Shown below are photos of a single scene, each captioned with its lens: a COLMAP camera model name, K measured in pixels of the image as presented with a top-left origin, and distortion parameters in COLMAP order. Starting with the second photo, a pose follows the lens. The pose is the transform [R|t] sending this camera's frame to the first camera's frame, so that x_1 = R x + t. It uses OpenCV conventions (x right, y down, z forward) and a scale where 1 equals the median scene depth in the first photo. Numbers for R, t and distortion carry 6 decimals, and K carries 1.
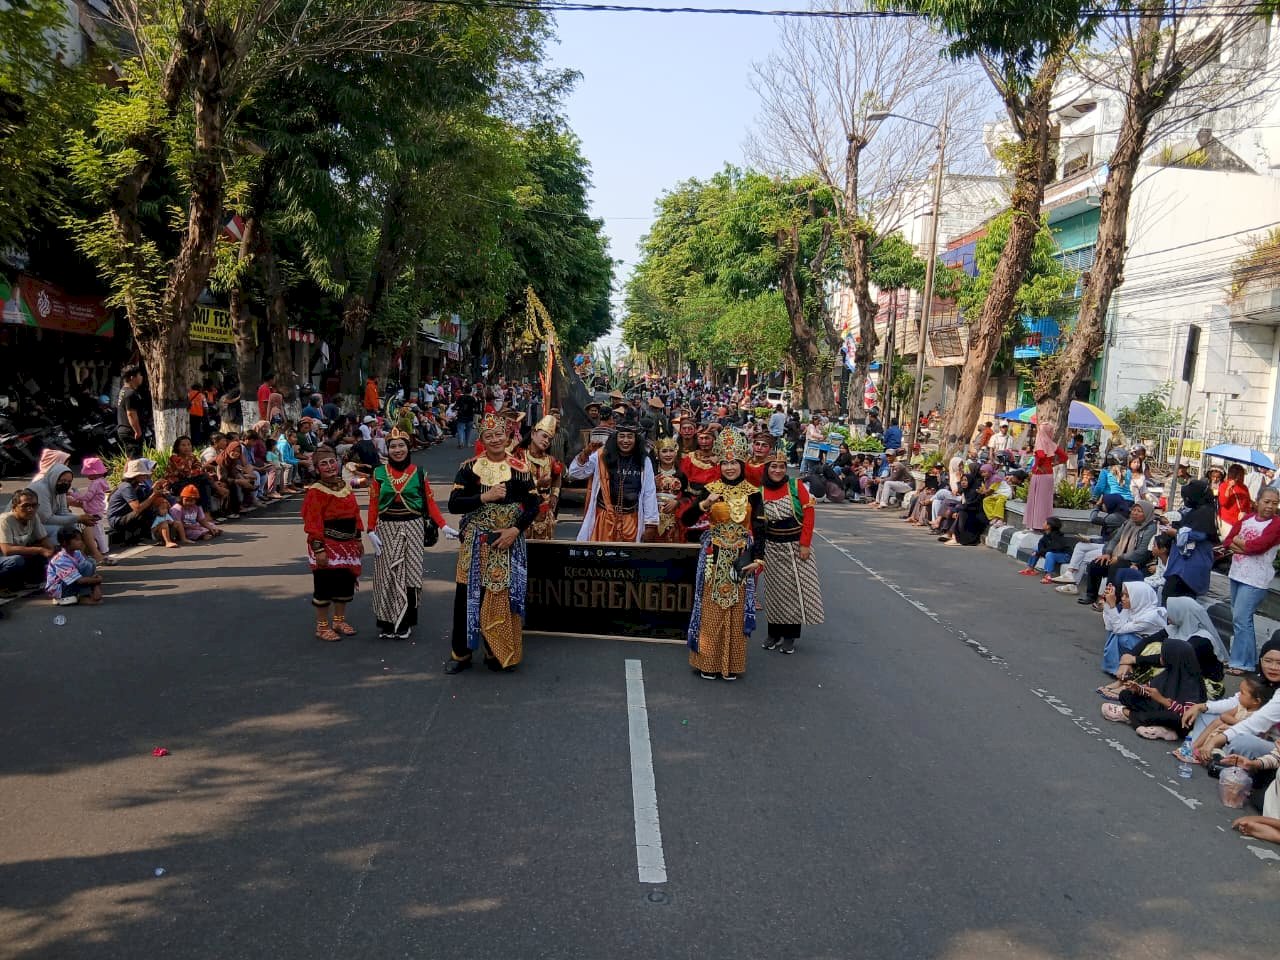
lens RADIAL K [[972.5, 0, 647.3], [0, 972.5, 481.9], [0, 0, 1]] dist [0.114773, -0.206325]
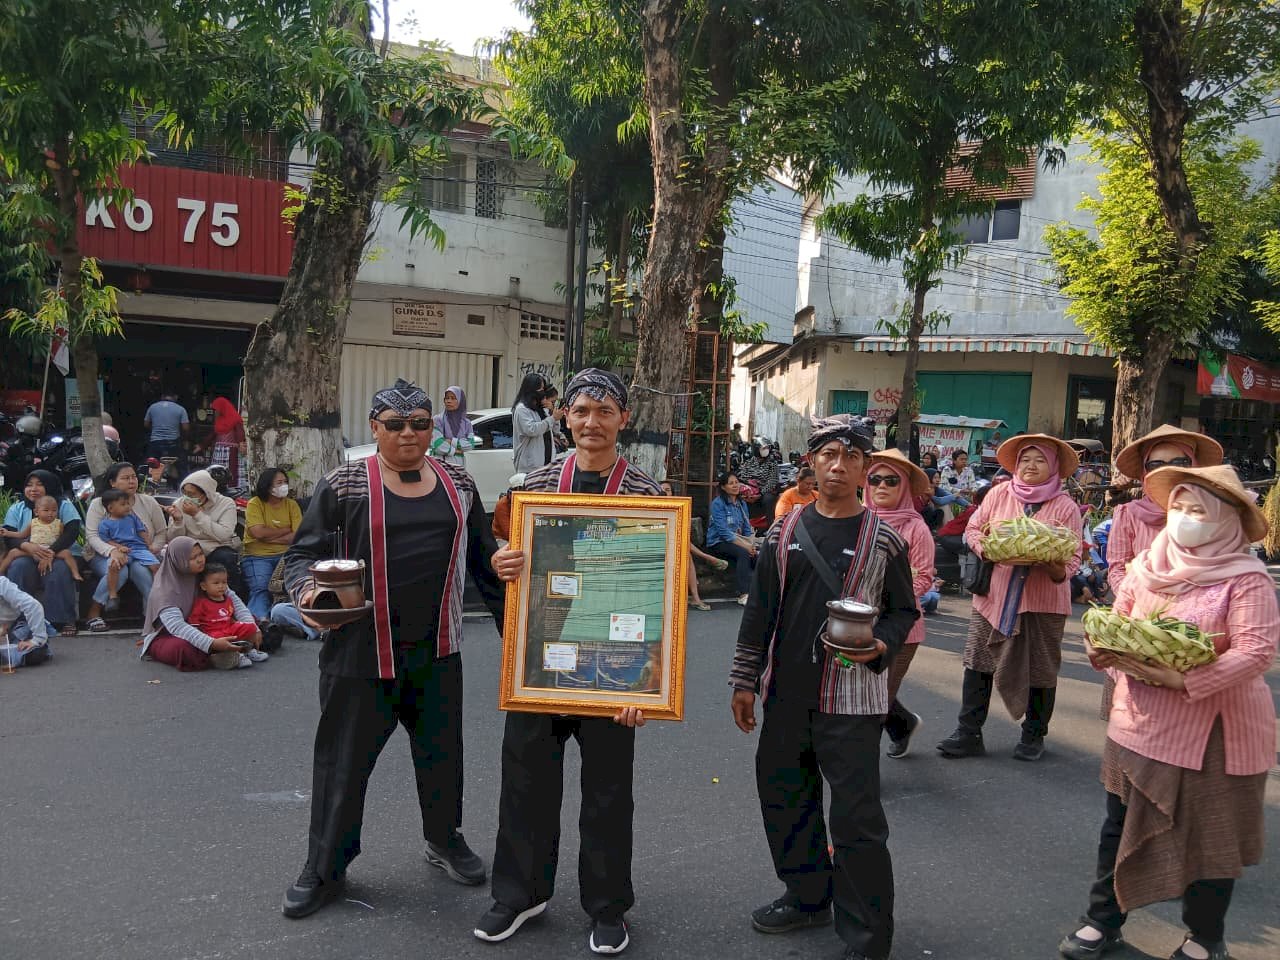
lens RADIAL K [[970.6, 0, 641.0], [0, 970.6, 487.5], [0, 0, 1]] dist [0.120609, -0.208035]
pose [[0.437598, 0.039529, -0.898302, 0.133055], [-0.110683, 0.993804, -0.010187, 0.042451], [0.892333, 0.103885, 0.439261, -0.145756]]
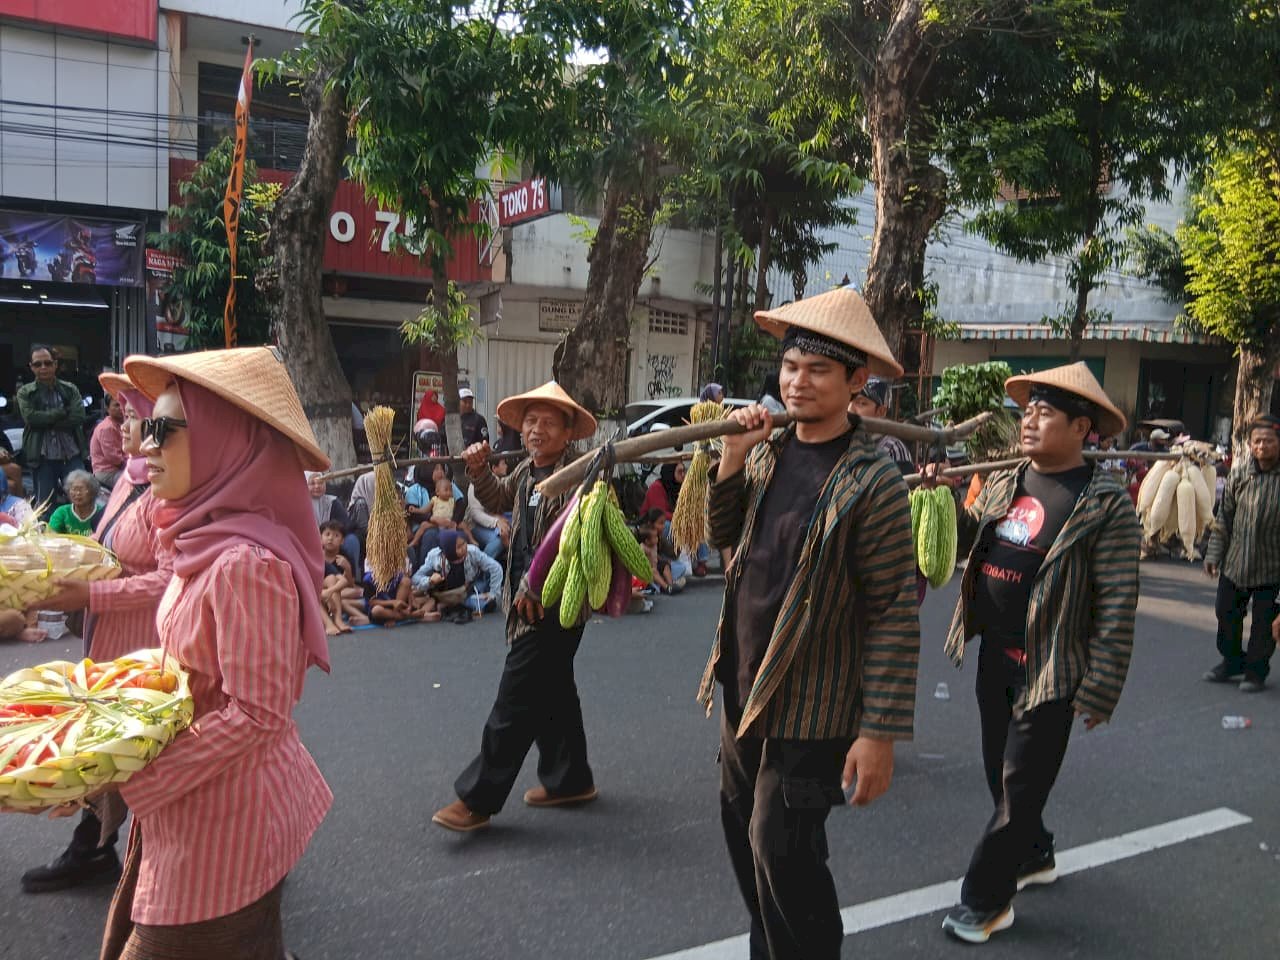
lens RADIAL K [[968.5, 0, 633.0], [0, 968.5, 483.1], [0, 0, 1]] dist [0.112422, -0.188814]
pose [[0.426447, 0.047091, -0.903286, 0.146079], [-0.103301, 0.994645, 0.003085, 0.058154], [0.898594, 0.091994, 0.429028, -0.294812]]
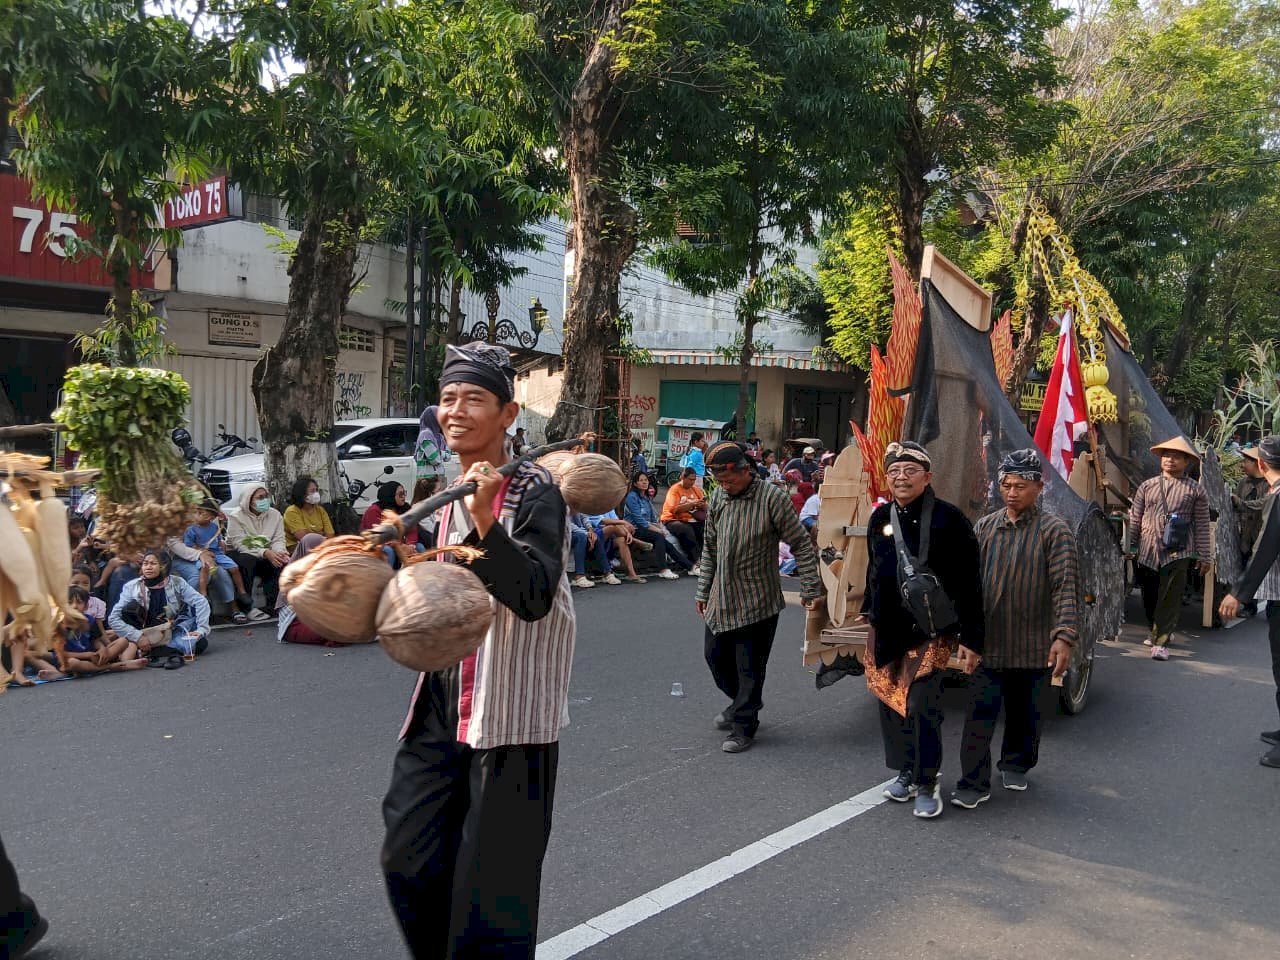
lens RADIAL K [[970.6, 0, 641.0], [0, 970.6, 487.5], [0, 0, 1]] dist [0.120609, -0.208035]
pose [[0.702144, 0.019140, -0.711778, 0.140824], [-0.068435, 0.996825, -0.040704, 0.059447], [0.708739, 0.077291, 0.701224, -0.317439]]
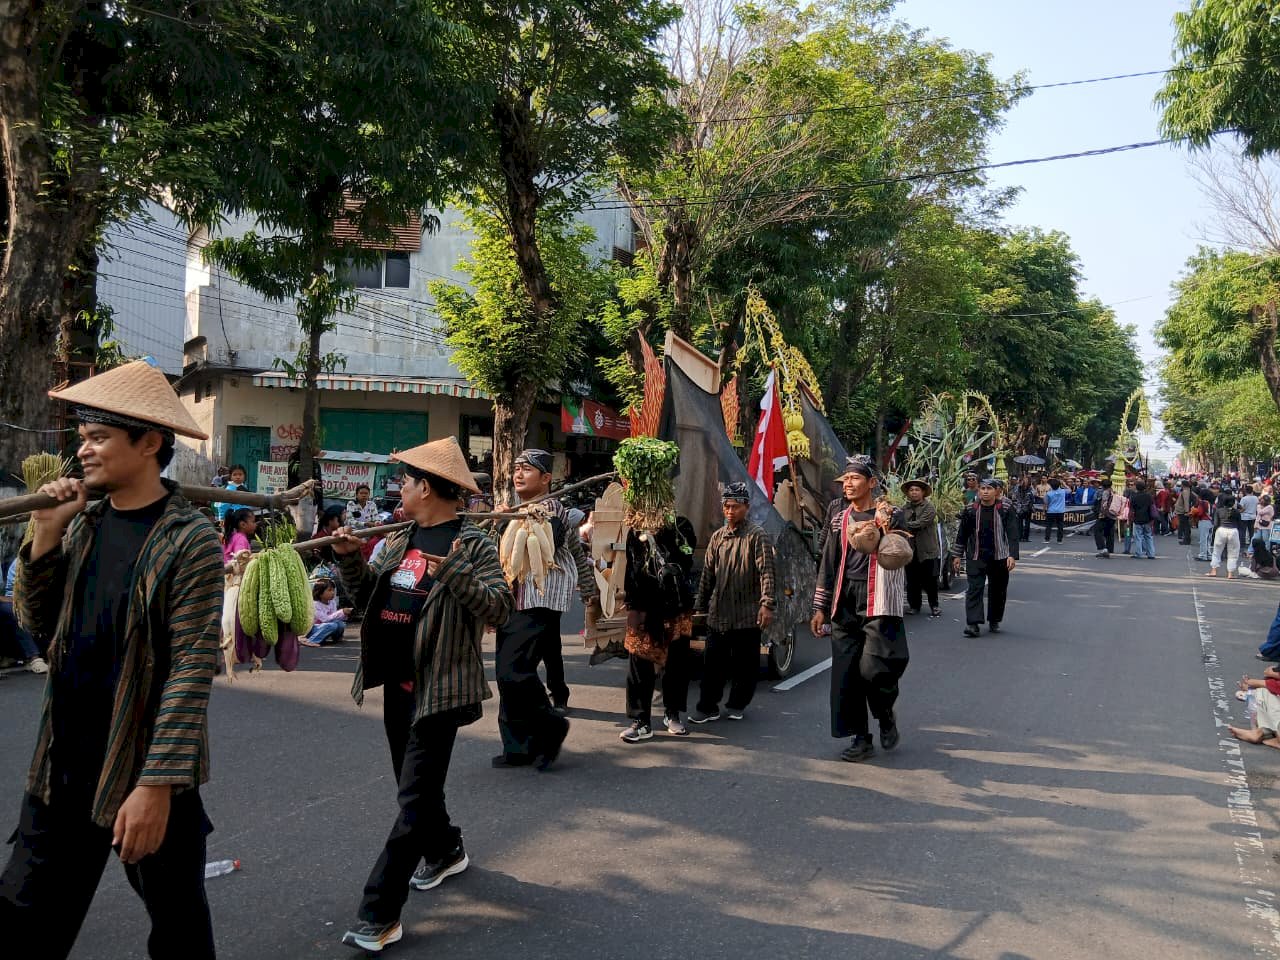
lens RADIAL K [[970.6, 0, 641.0], [0, 970.6, 487.5], [0, 0, 1]] dist [0.120609, -0.208035]
pose [[0.861140, -0.013417, -0.508192, 0.156530], [-0.038346, 0.995089, -0.091250, 0.044437], [0.506920, 0.098066, 0.856396, -0.161343]]
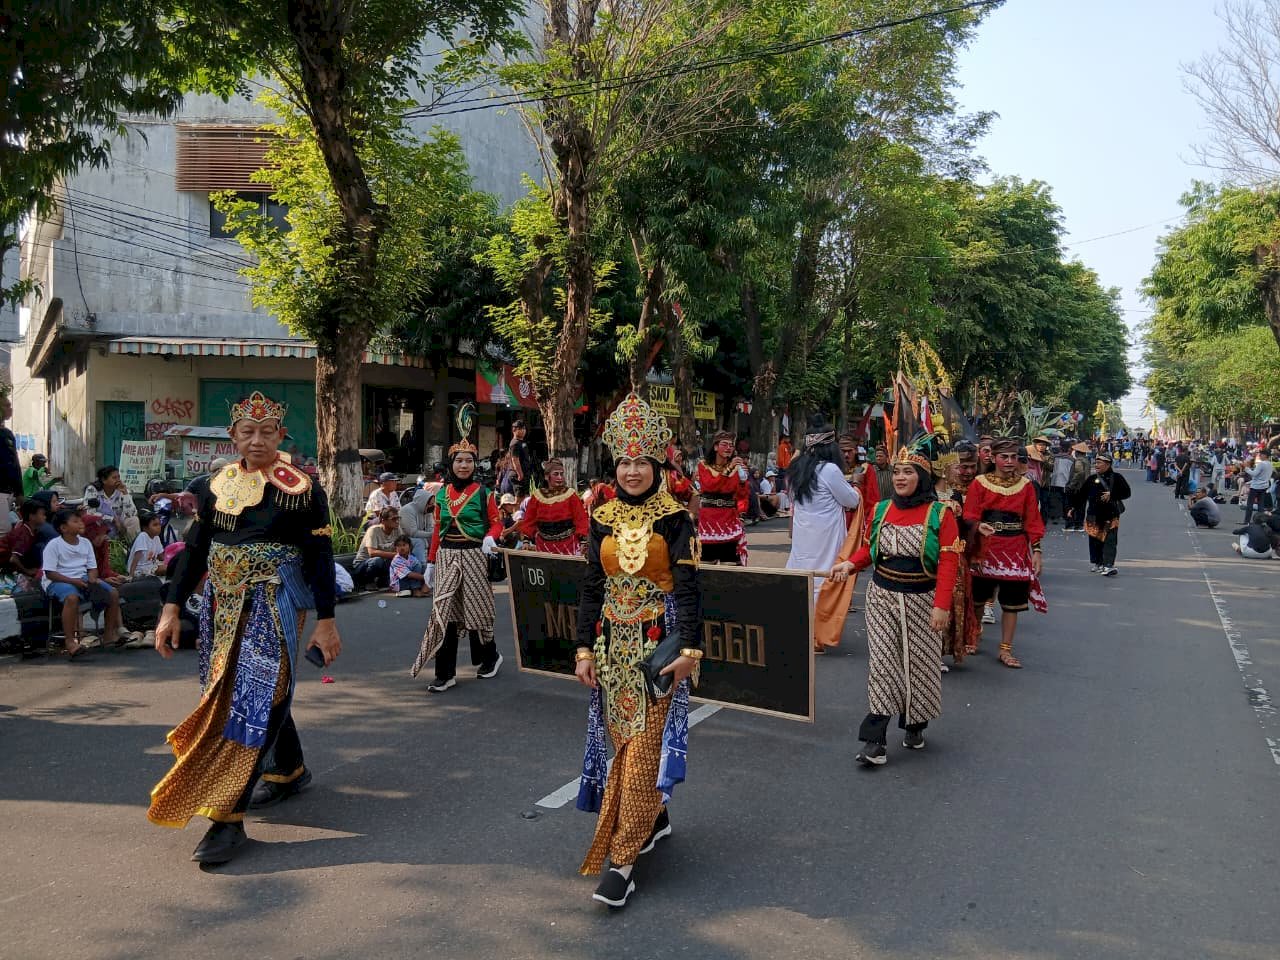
lens RADIAL K [[970.6, 0, 641.0], [0, 970.6, 487.5], [0, 0, 1]] dist [0.120609, -0.208035]
pose [[0.868011, -0.017161, -0.496248, 0.133958], [-0.020009, 0.997382, -0.069491, 0.029894], [0.496141, 0.070249, 0.865395, 0.026450]]
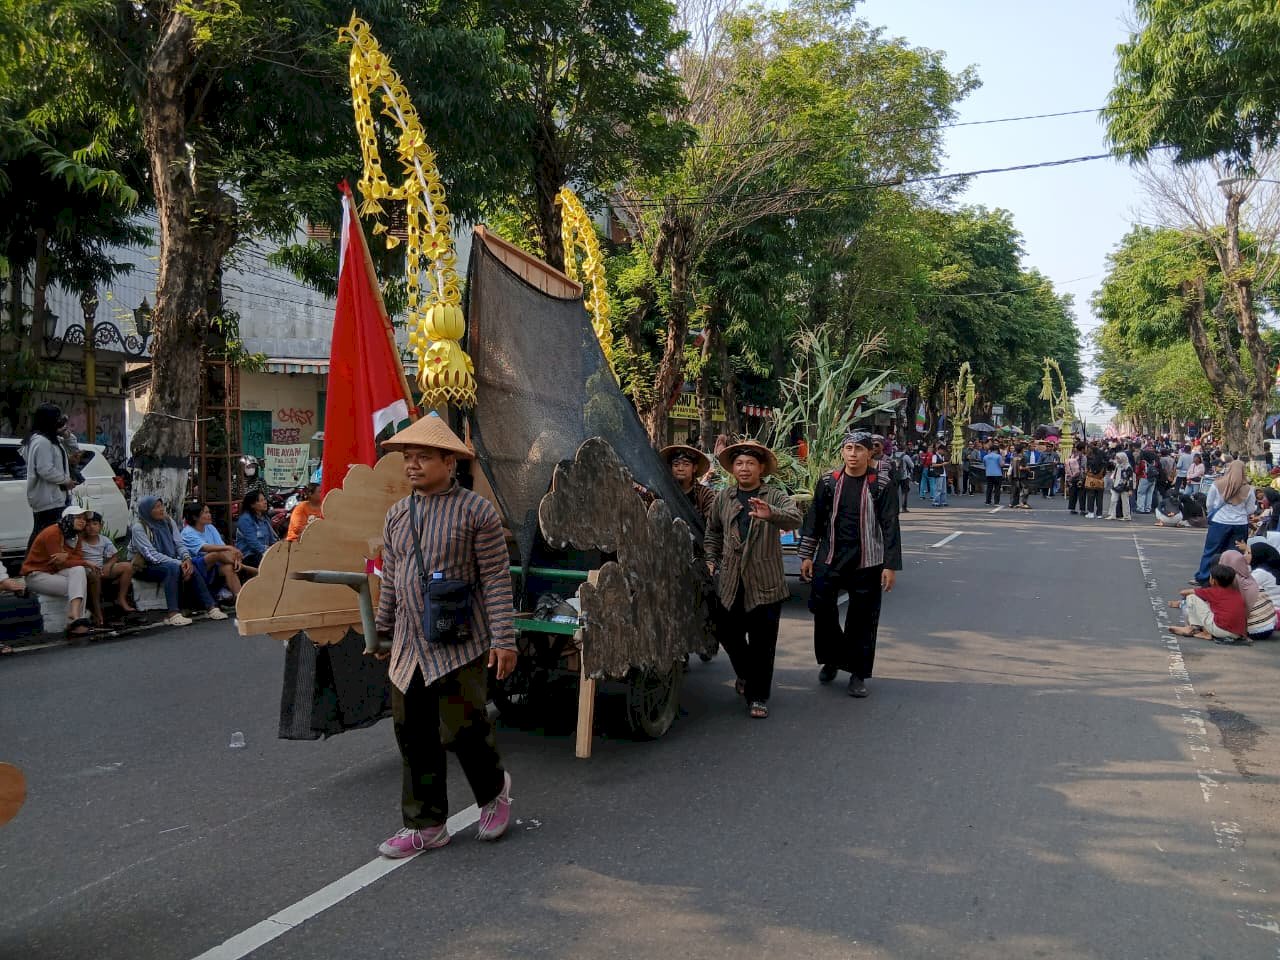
lens RADIAL K [[970.6, 0, 641.0], [0, 970.6, 487.5], [0, 0, 1]] dist [0.120609, -0.208035]
pose [[0.886161, -0.022425, -0.462834, 0.153853], [-0.009625, 0.997722, -0.066770, 0.058110], [0.463277, 0.063624, 0.883927, -0.277184]]
